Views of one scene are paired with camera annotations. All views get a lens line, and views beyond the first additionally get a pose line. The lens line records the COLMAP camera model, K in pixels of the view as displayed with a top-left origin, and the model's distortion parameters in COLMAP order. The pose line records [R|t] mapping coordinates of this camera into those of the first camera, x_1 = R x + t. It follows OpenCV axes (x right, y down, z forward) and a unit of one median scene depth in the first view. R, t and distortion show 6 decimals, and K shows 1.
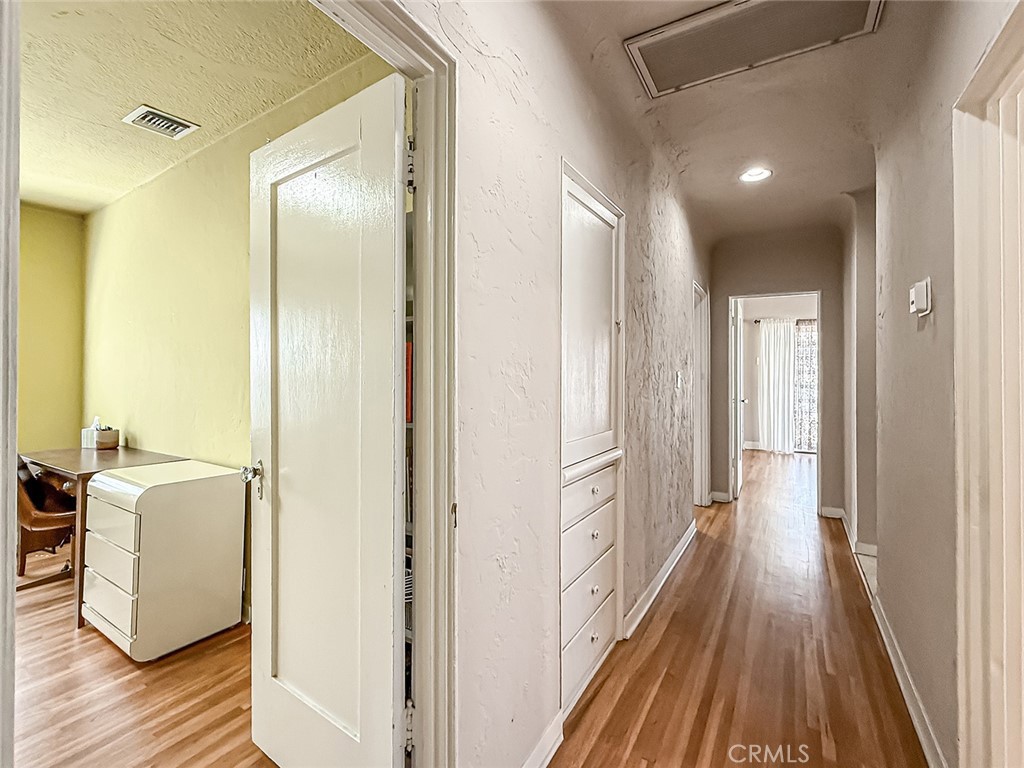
lens RADIAL K [[421.7, 0, 512.0], [0, 421.7, 384.0], [0, 0, 1]] dist [-0.000918, 0.000041]
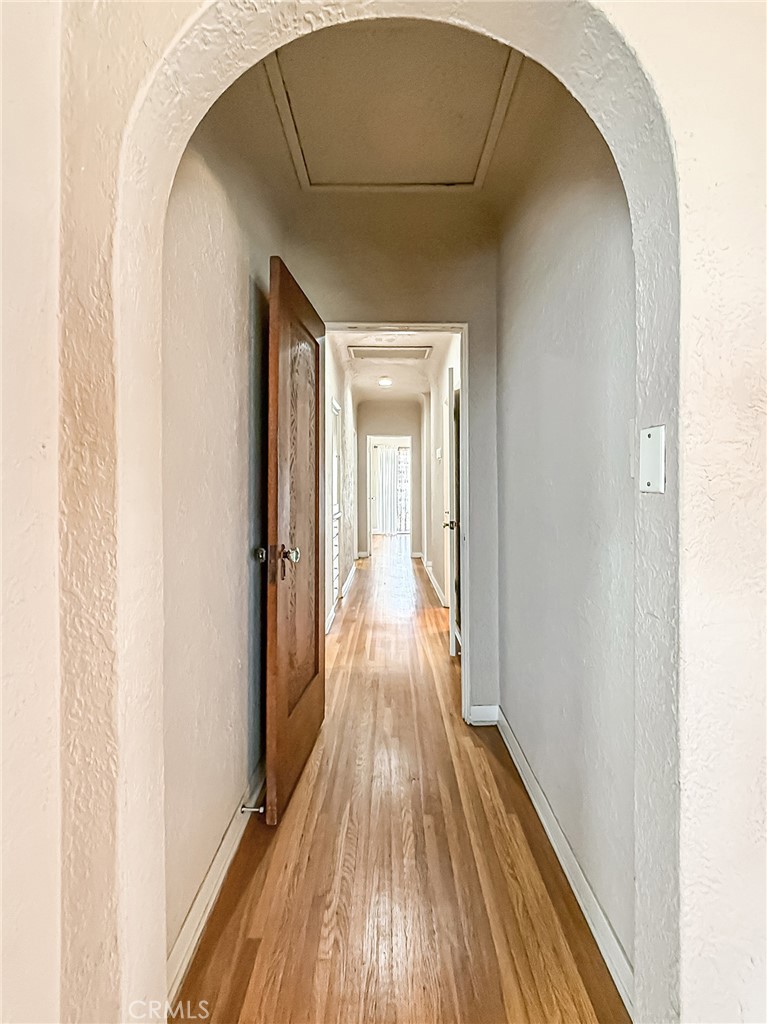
lens RADIAL K [[410.2, 0, 383.1], [0, 410.2, 486.9], [0, 0, 1]] dist [-0.001230, -0.000215]
pose [[0.844617, 0.002905, 0.535363, -0.327673], [0.001559, 0.999968, -0.007886, 0.014601], [-0.535368, 0.007495, 0.844586, -0.441803]]
